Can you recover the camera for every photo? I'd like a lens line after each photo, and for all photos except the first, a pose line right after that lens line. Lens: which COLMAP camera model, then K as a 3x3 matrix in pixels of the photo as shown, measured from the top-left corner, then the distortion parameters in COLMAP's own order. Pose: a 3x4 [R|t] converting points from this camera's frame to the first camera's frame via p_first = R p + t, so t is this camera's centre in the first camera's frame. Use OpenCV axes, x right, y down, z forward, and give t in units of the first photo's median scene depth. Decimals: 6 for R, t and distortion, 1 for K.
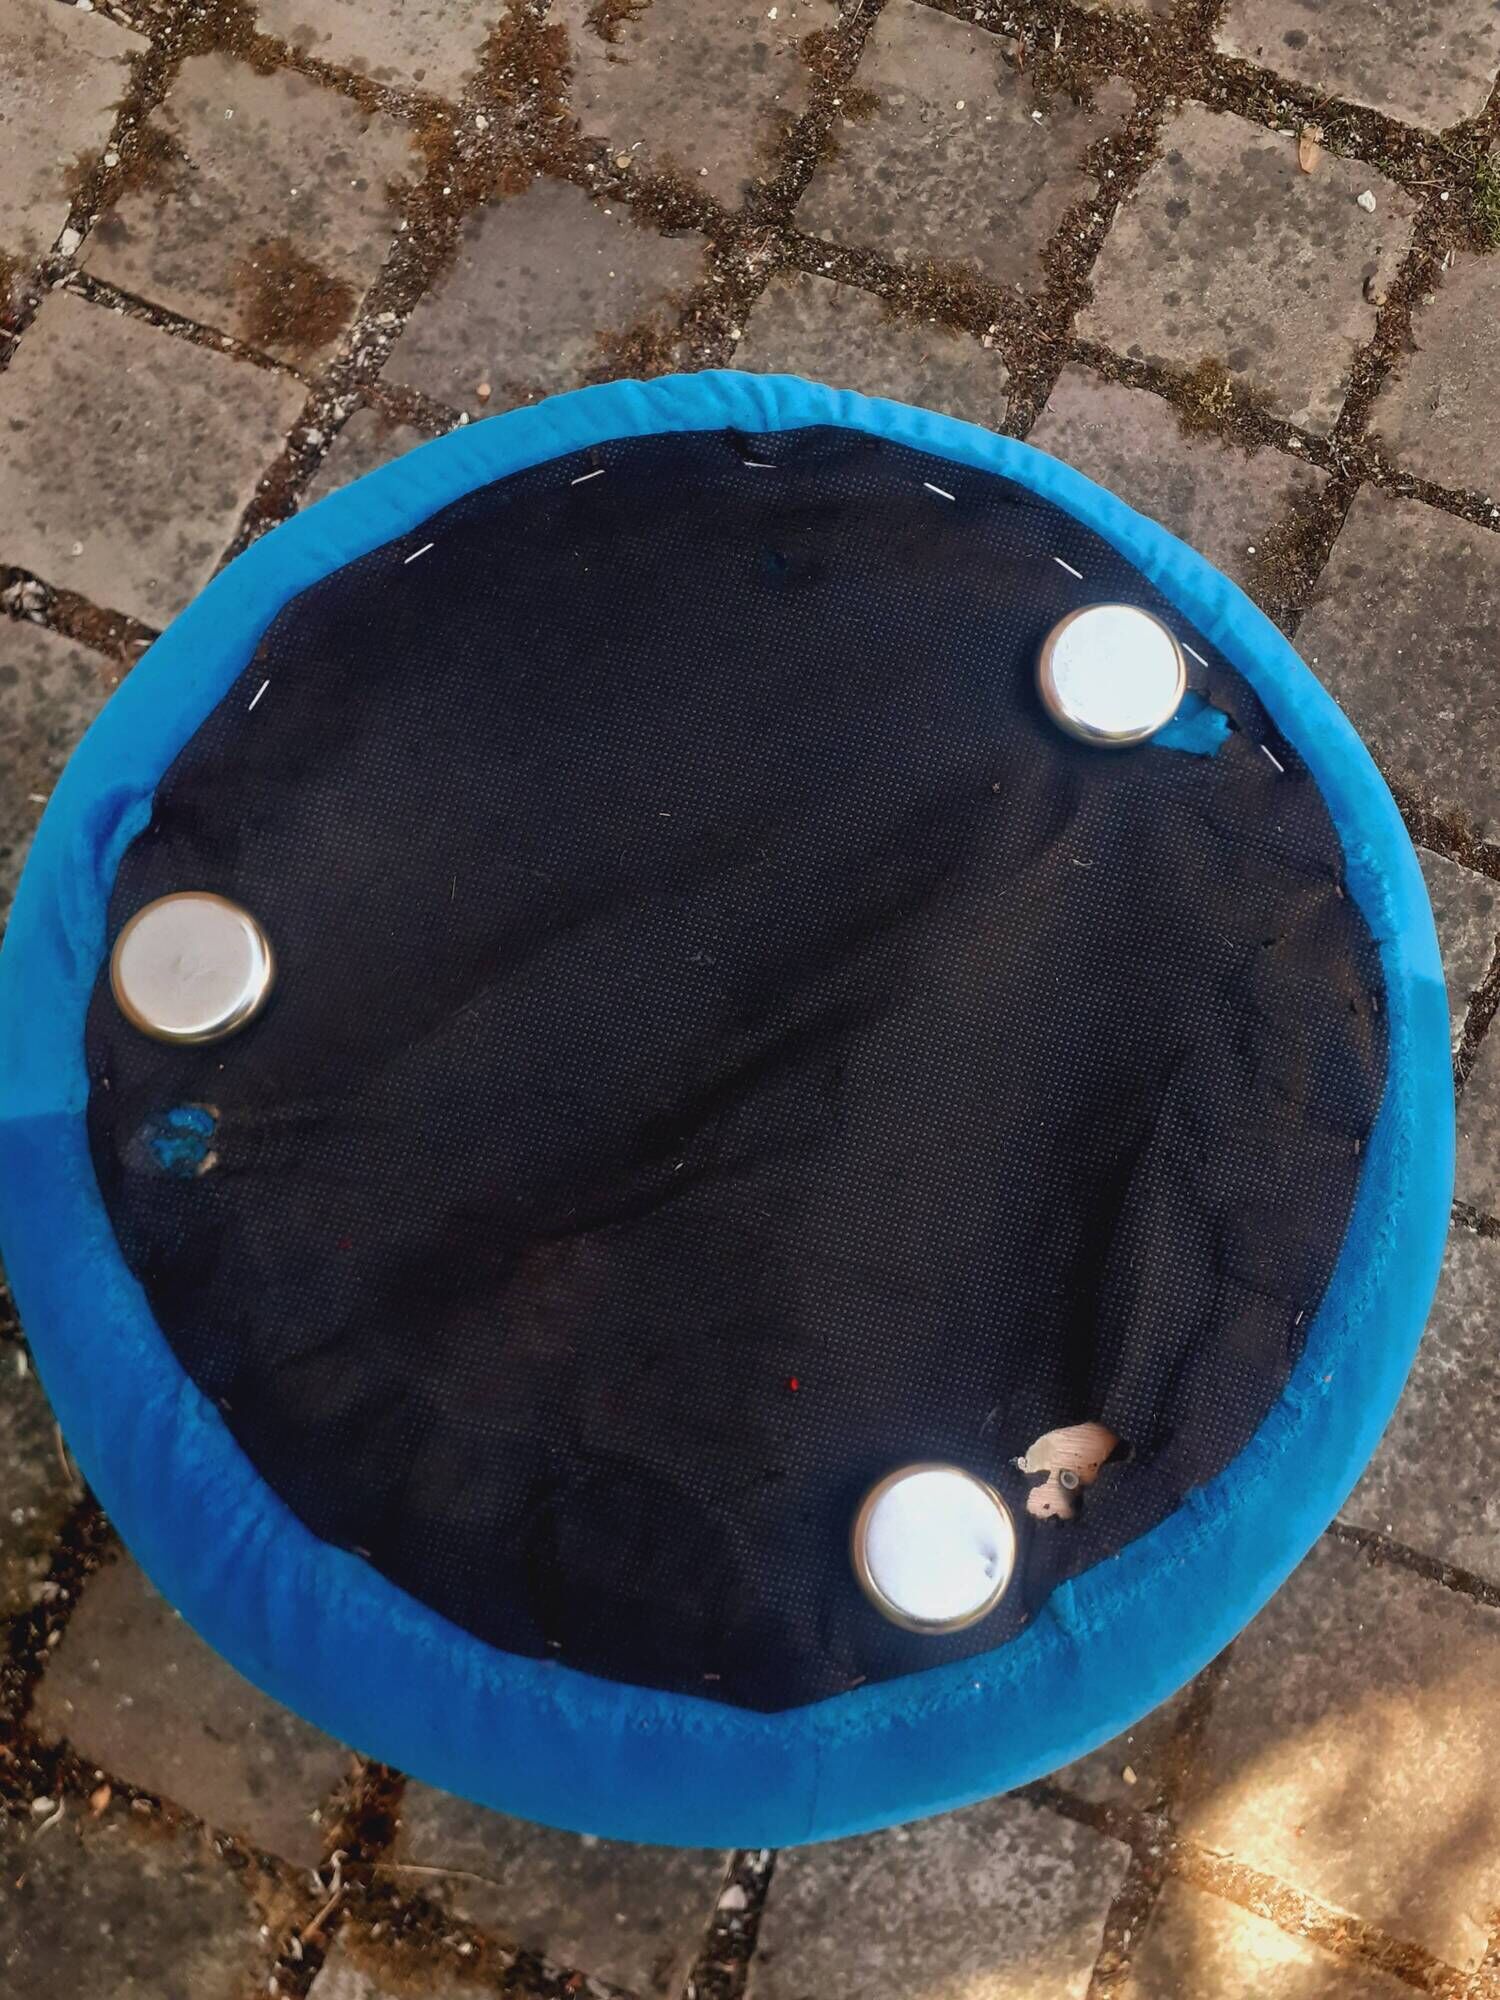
lens RADIAL K [[1591.3, 0, 750.0], [0, 1591.3, 1000.0], [0, 0, 1]] dist [-0.009231, -0.006823]
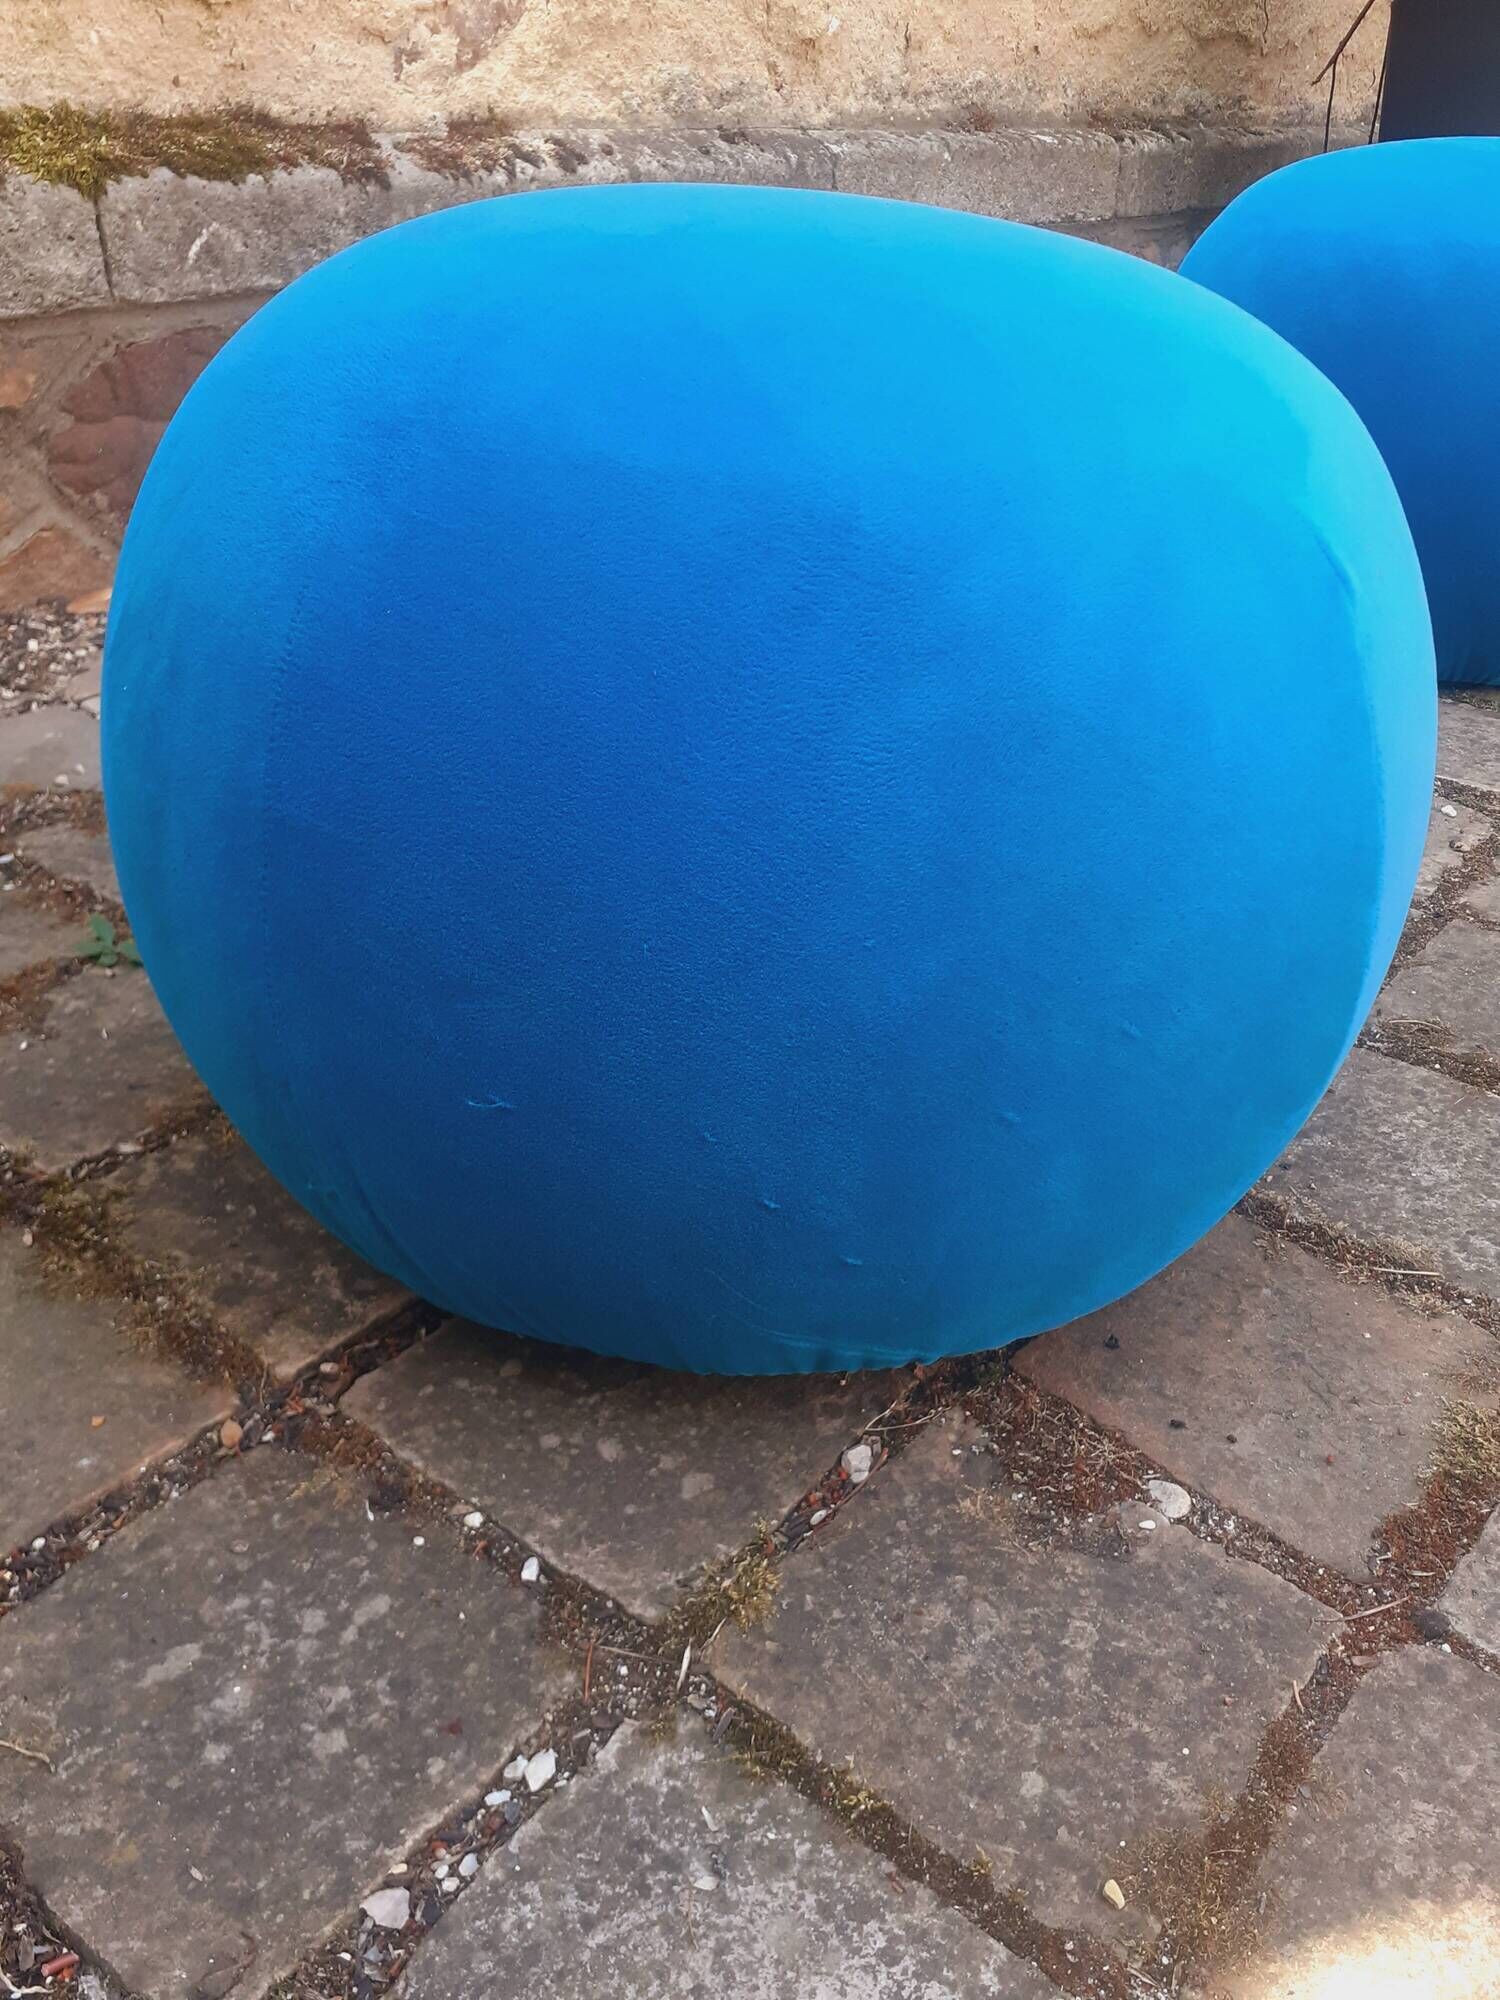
lens RADIAL K [[1609.6, 0, 749.2], [0, 1609.6, 1015.5], [0, 0, 1]] dist [-0.001593, -0.002940]
pose [[0.963172, 0.170975, -0.207528, 0.154550], [-0.268885, 0.615228, -0.741077, 0.659269], [0.000972, 0.769585, 0.638543, 0.333111]]
